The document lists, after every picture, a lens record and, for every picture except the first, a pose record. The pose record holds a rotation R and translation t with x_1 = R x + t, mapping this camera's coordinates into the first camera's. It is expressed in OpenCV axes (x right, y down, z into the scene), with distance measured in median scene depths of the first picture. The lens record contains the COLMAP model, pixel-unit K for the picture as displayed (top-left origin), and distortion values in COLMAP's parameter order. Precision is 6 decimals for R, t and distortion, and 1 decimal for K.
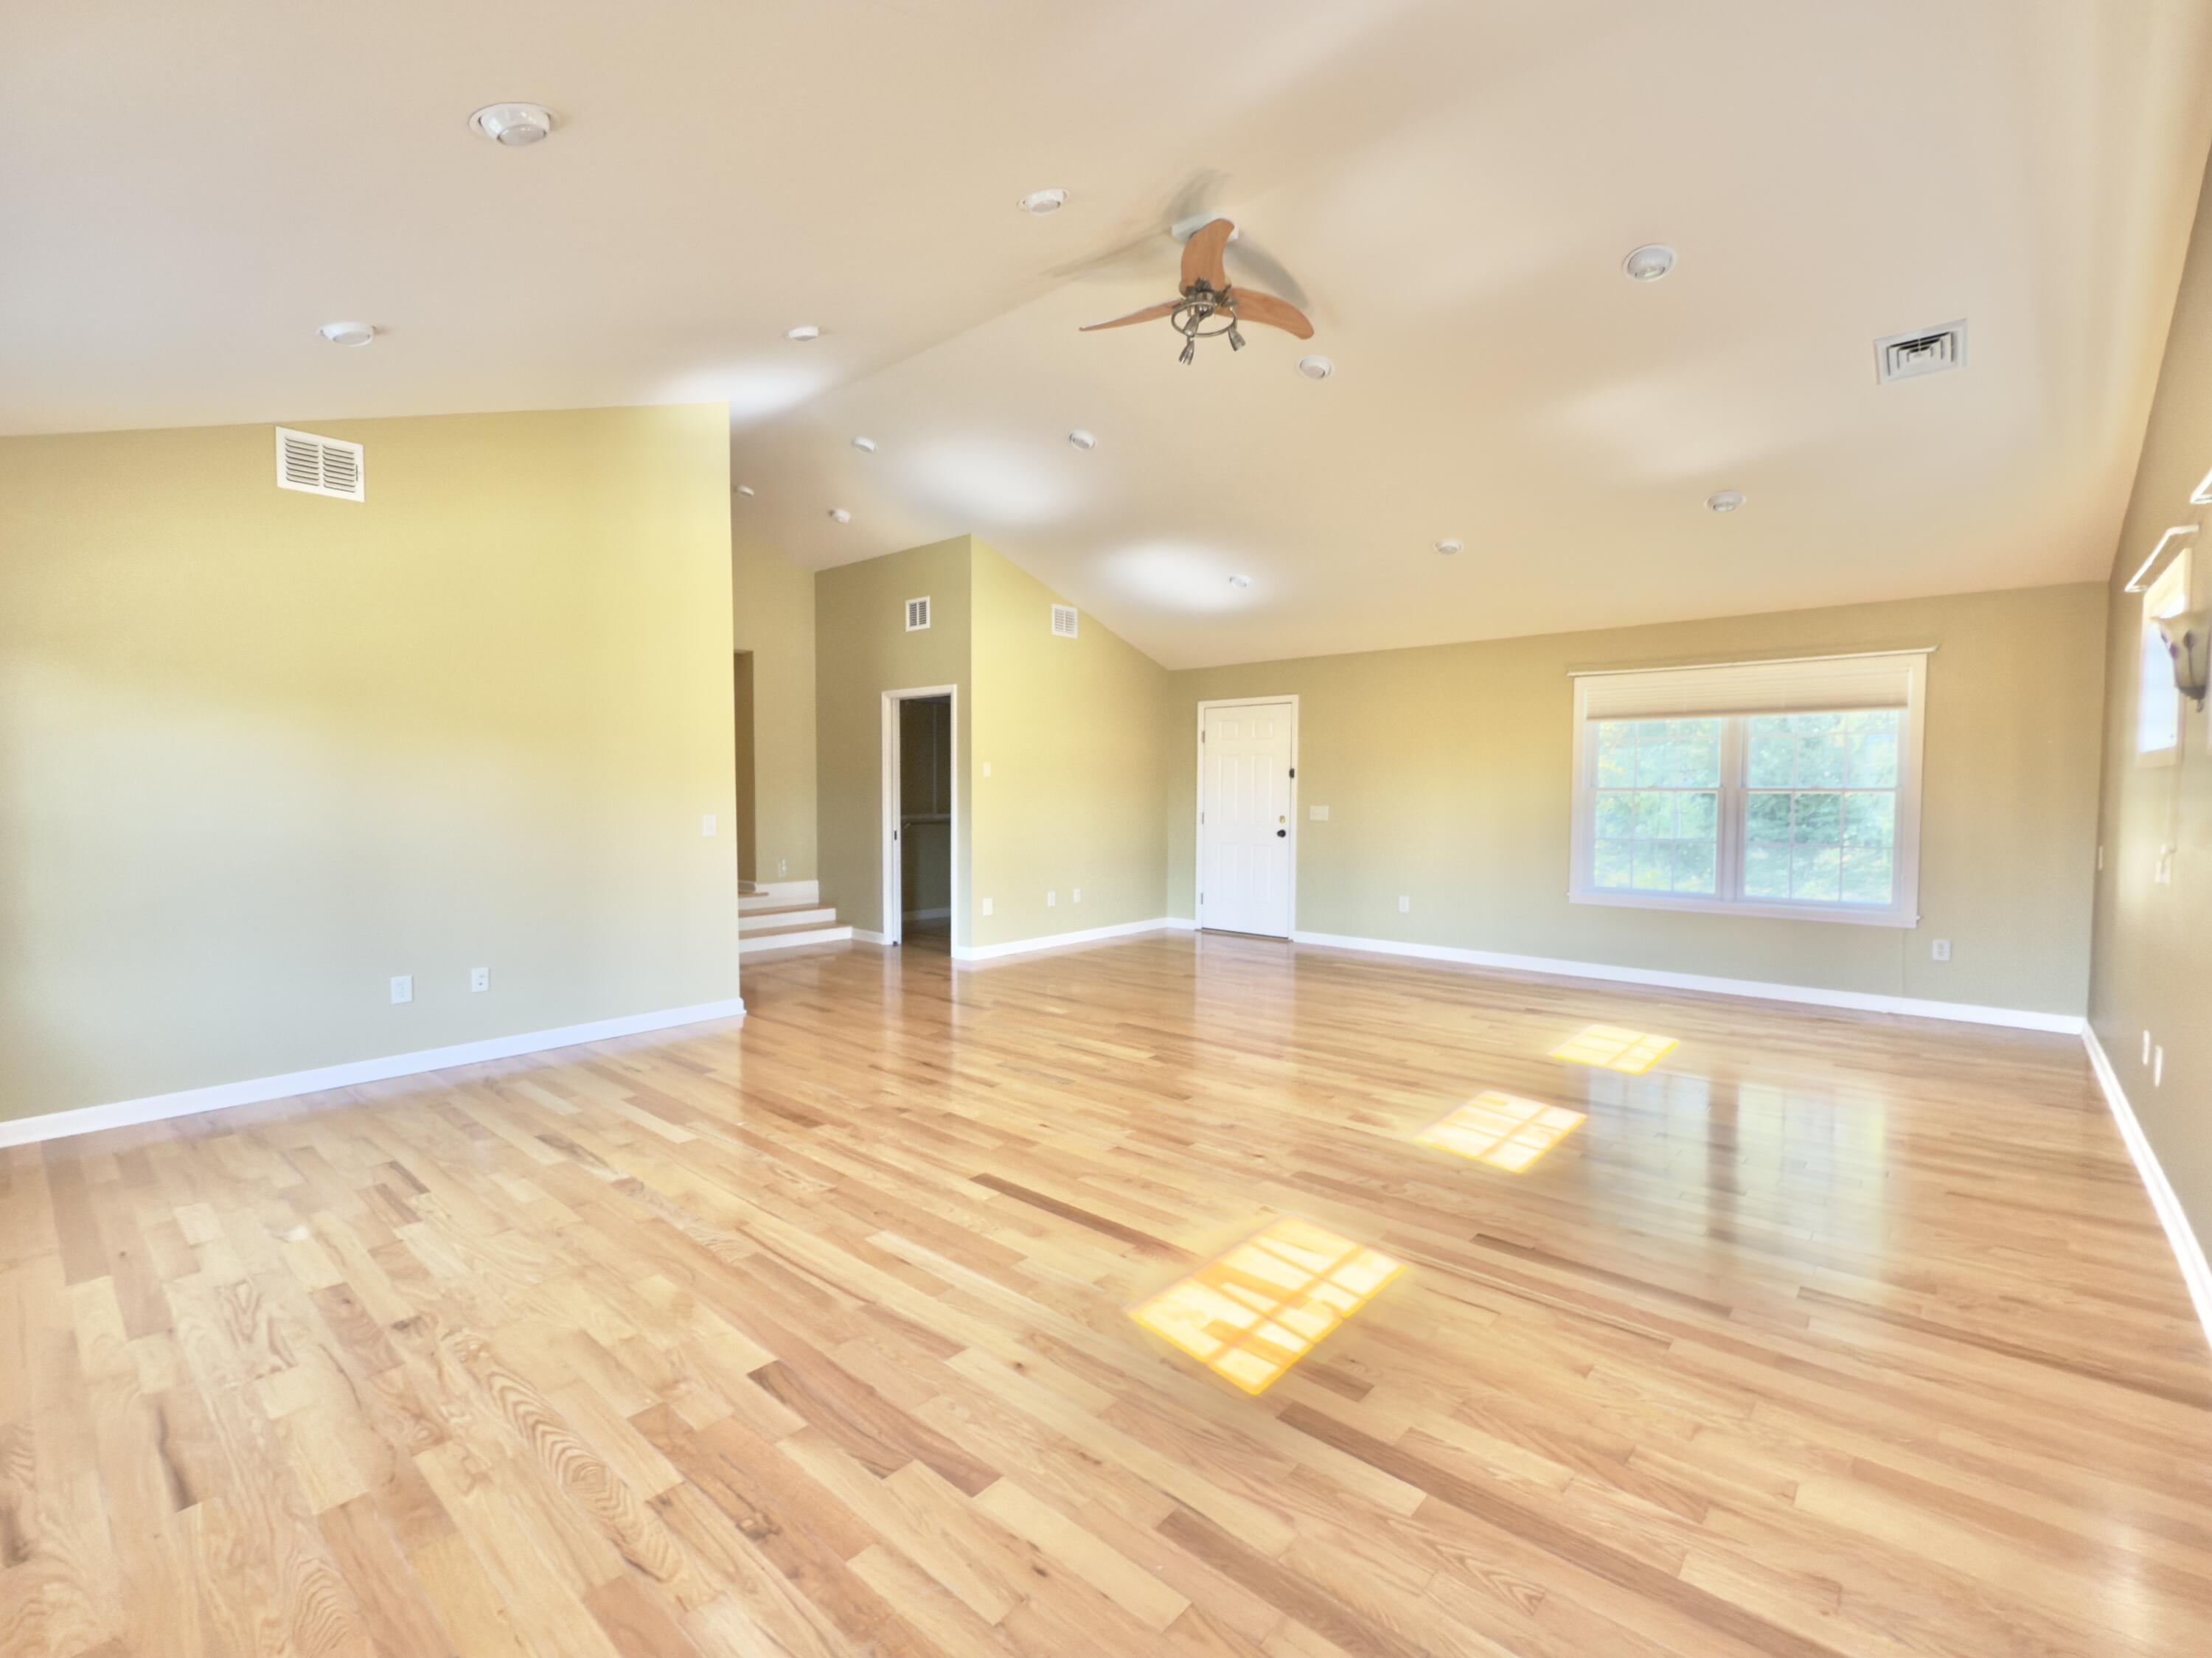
lens RADIAL K [[987.1, 0, 1109.3], [0, 987.1, 836.1], [0, 0, 1]] dist [0.000941, 0.000167]
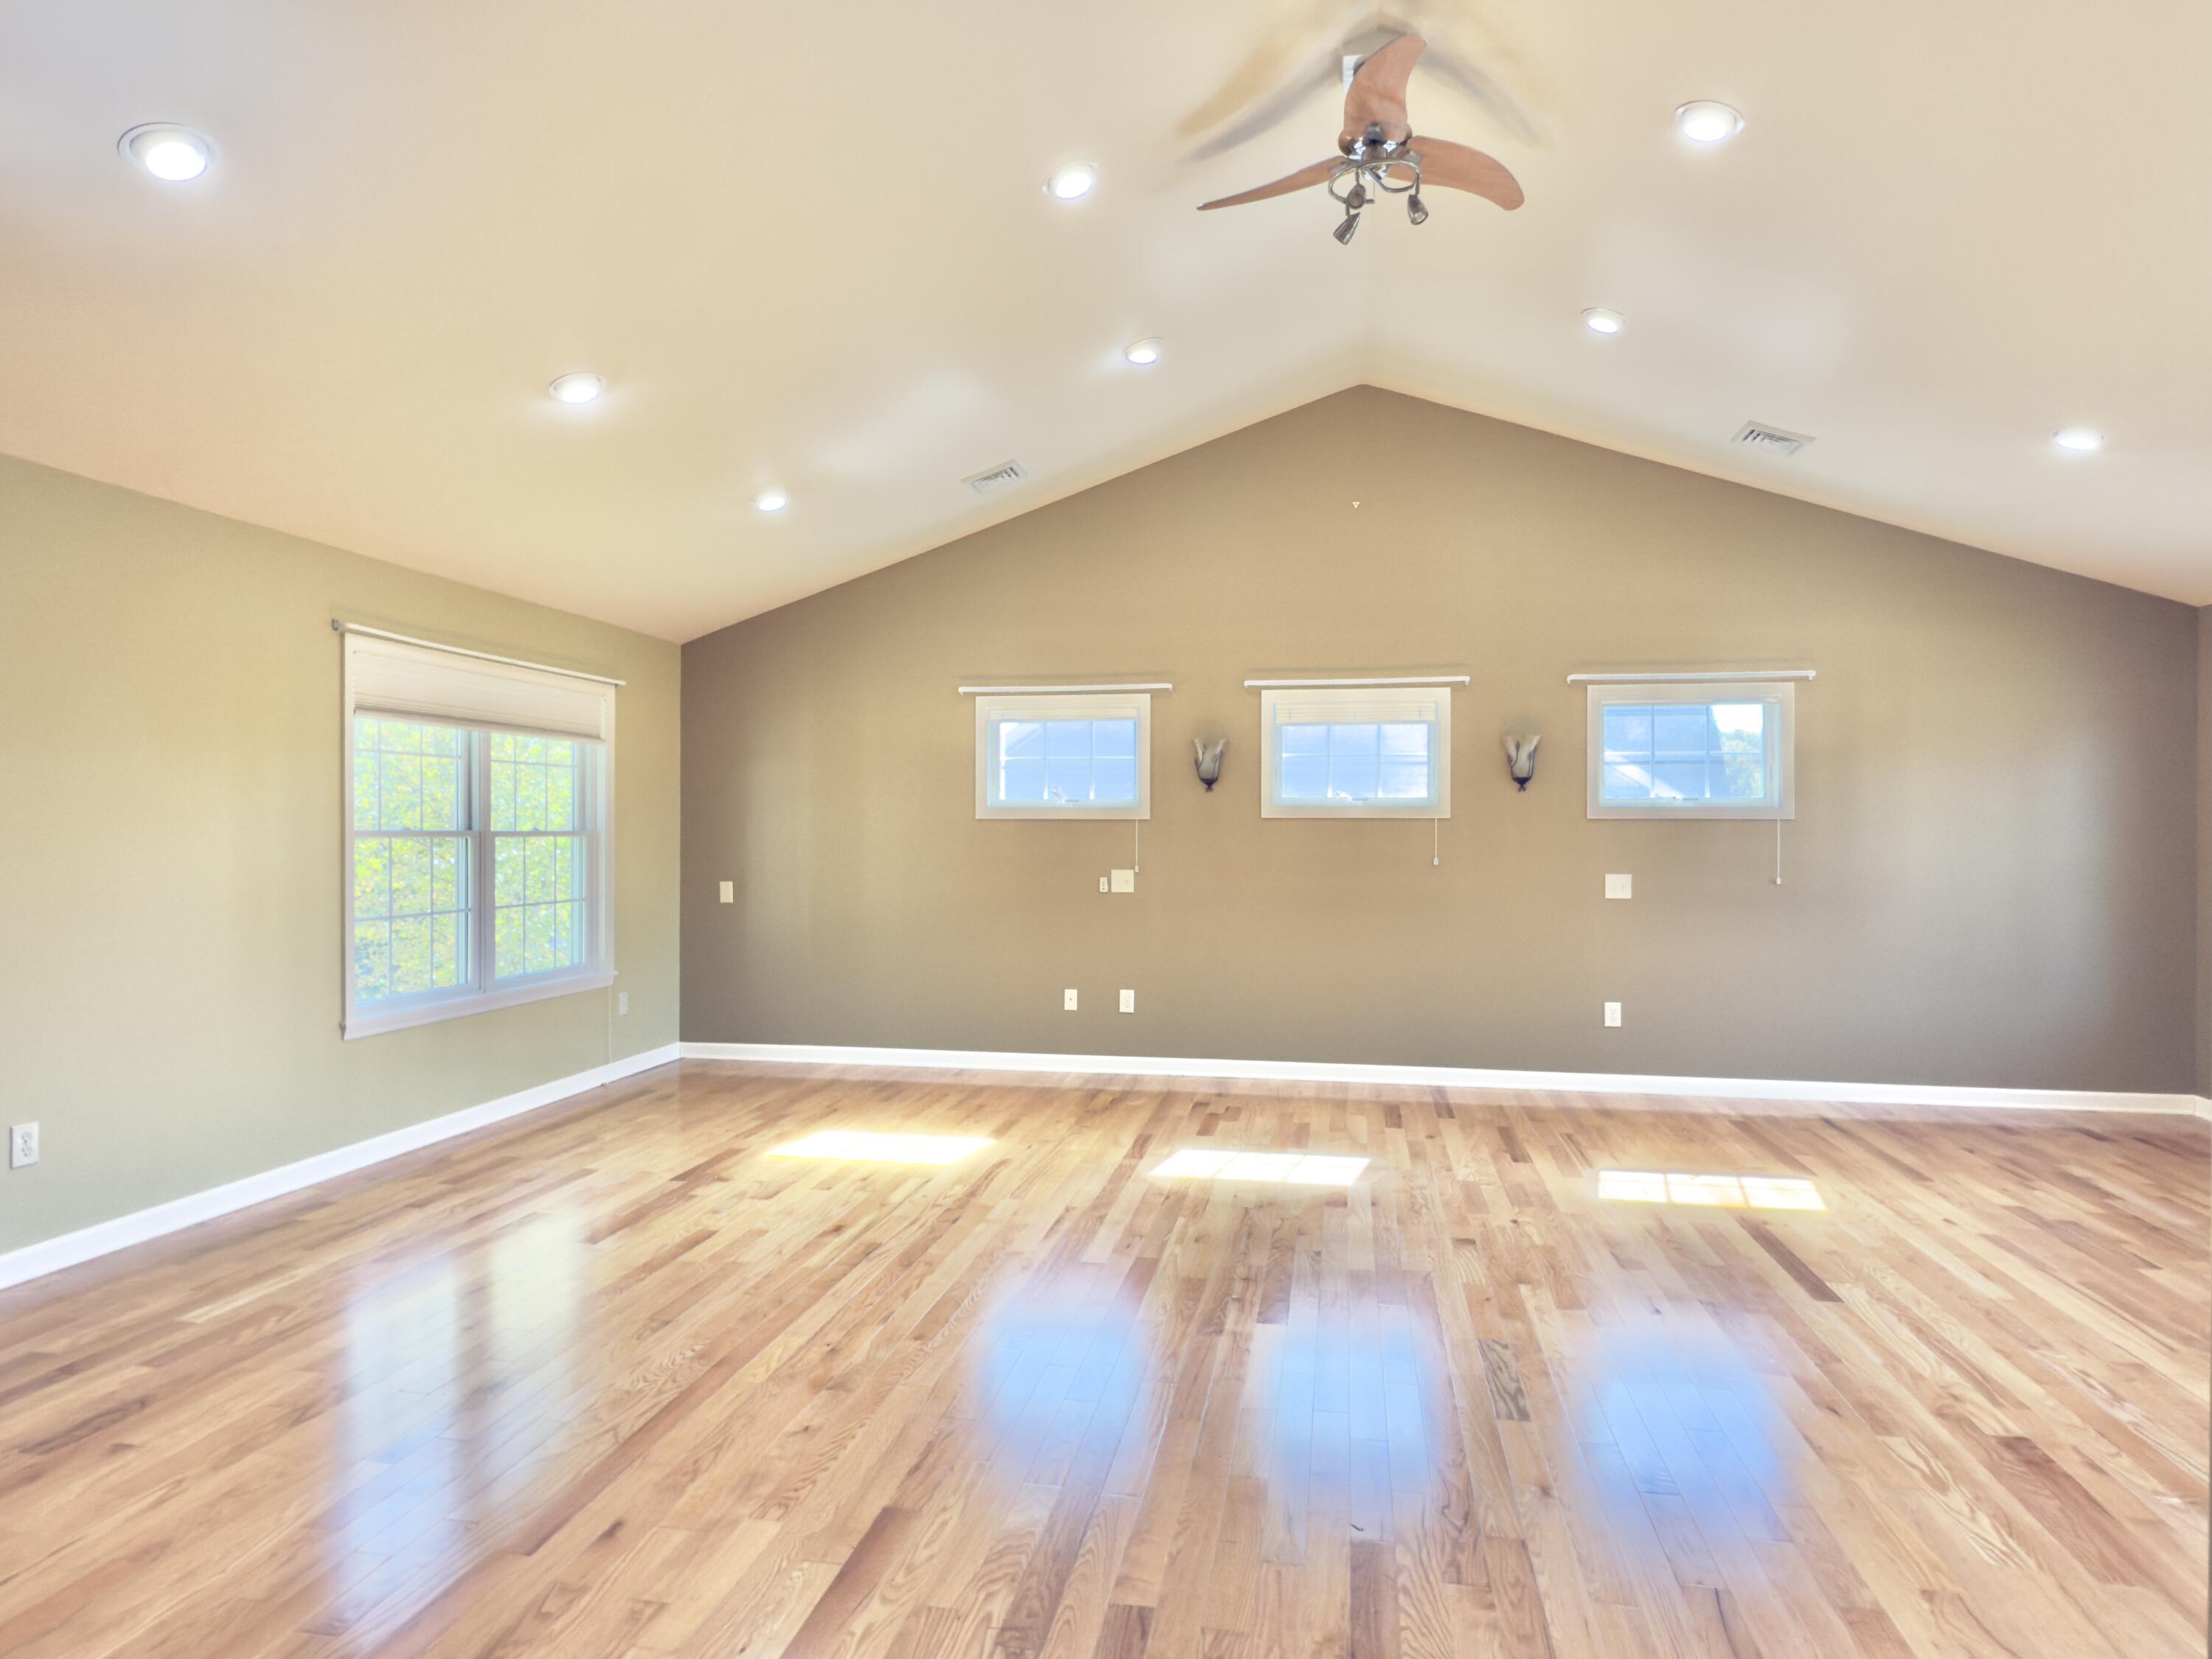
lens RADIAL K [[1308.1, 0, 1106.2], [0, 1308.1, 839.4], [0, 0, 1]] dist [-0.001274, 0.002158]
pose [[-0.510812, -0.007623, 0.859658, -0.683194], [0.039283, 0.998709, 0.032197, -0.093828], [-0.858794, 0.050216, -0.509854, 1.836052]]
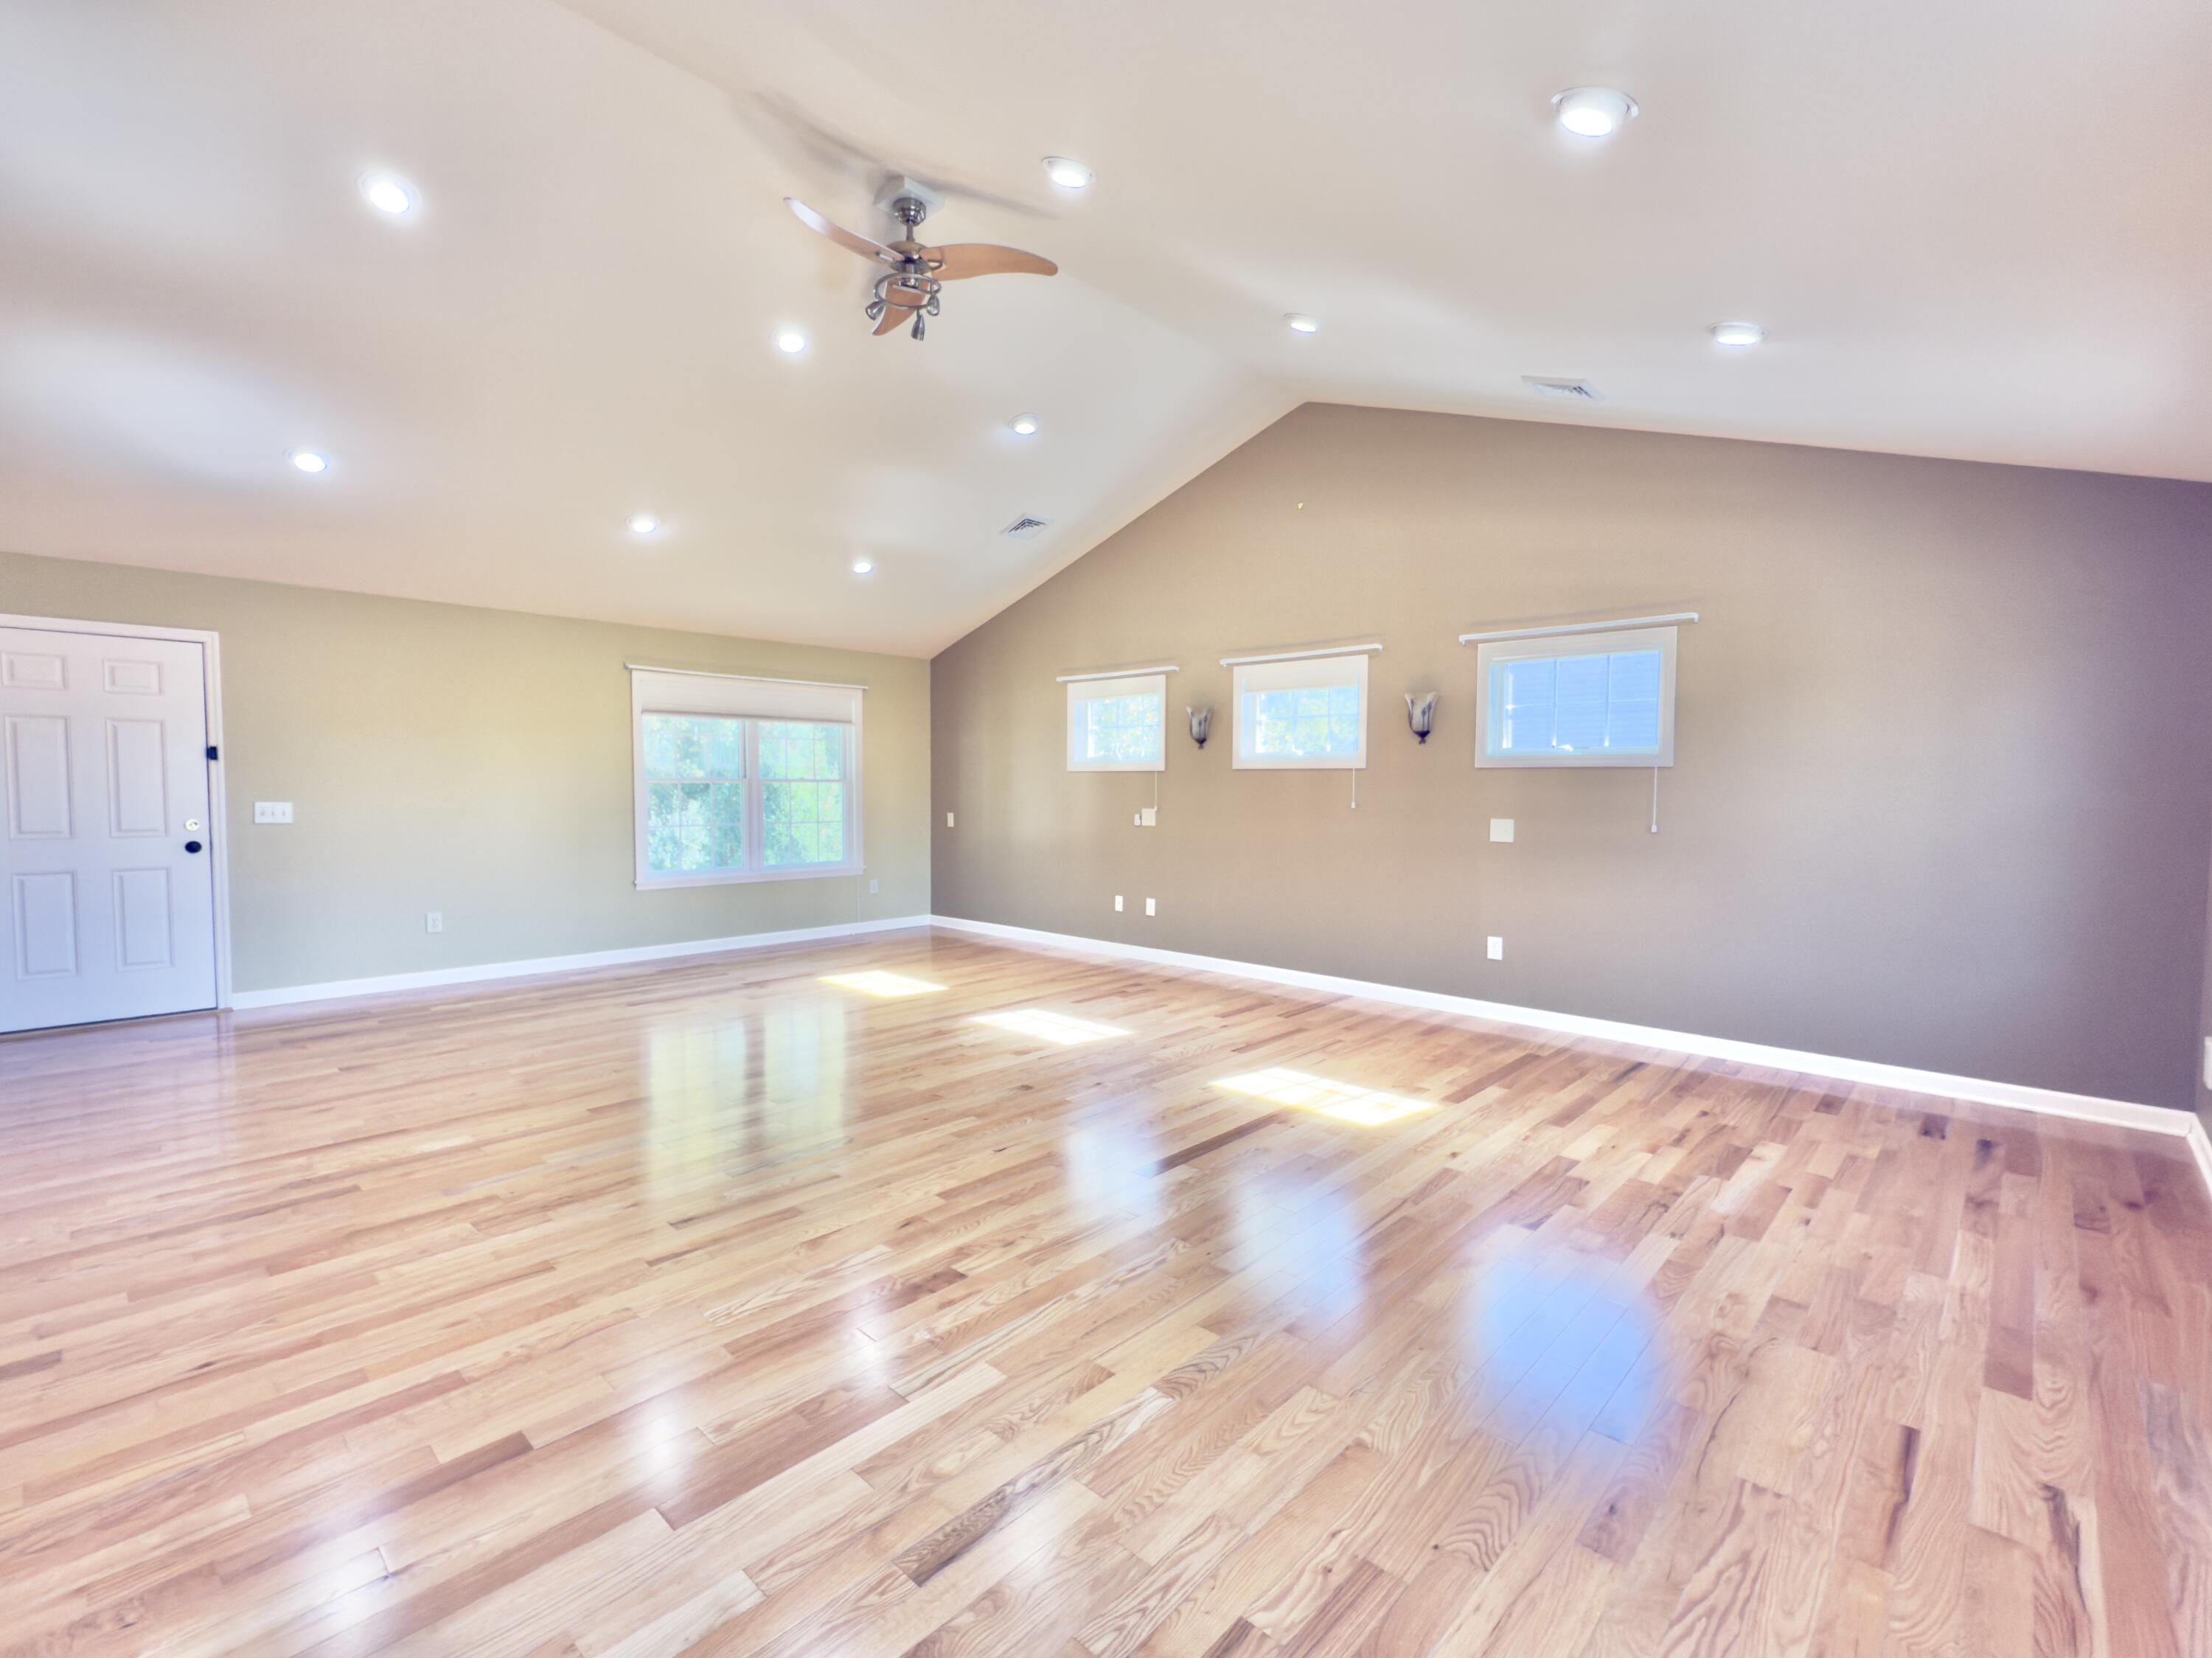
lens RADIAL K [[987.1, 0, 1101.4], [0, 987.1, 833.1], [0, 0, 1]] dist [0.000941, 0.000167]
pose [[0.038368, -0.050508, 0.997986, -0.971371], [0.043714, 0.997851, 0.048820, -0.038431], [-0.998307, 0.041752, 0.040494, 0.873673]]
